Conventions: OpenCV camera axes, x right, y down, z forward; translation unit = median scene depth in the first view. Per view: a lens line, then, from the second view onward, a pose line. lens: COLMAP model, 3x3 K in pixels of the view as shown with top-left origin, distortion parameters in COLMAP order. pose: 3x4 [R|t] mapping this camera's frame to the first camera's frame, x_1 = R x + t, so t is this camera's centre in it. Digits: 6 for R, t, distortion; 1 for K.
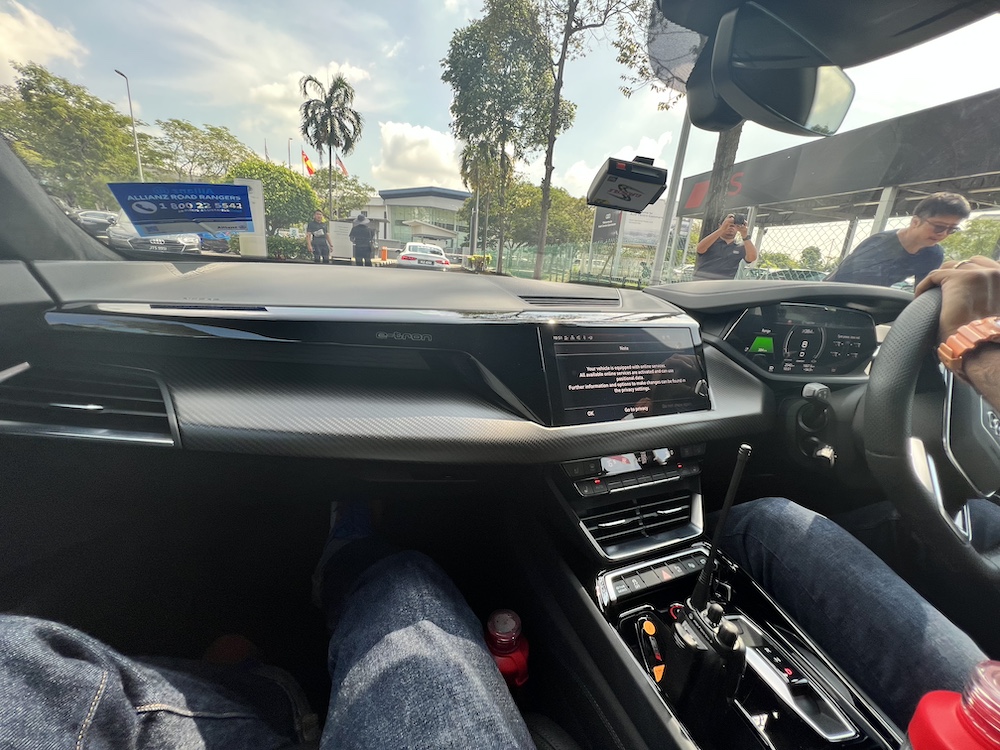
lens RADIAL K [[404.3, 0, 500.0], [0, 404.3, 375.0], [0, 0, 1]] dist [-0.002230, -0.000186]
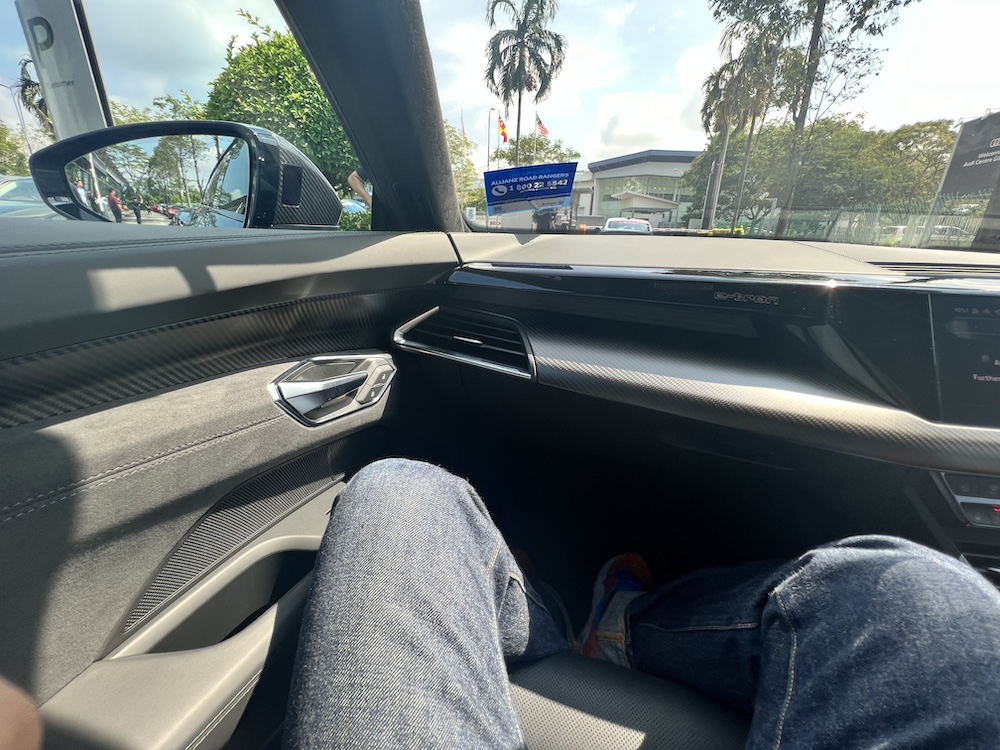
lens RADIAL K [[404.3, 0, 500.0], [0, 404.3, 375.0], [0, 0, 1]] dist [-0.002230, -0.000186]
pose [[0.887211, 0.101502, -0.450061, -0.065361], [-0.080149, 0.994575, 0.066308, -0.094698], [0.454350, -0.022758, 0.890533, 0.306430]]
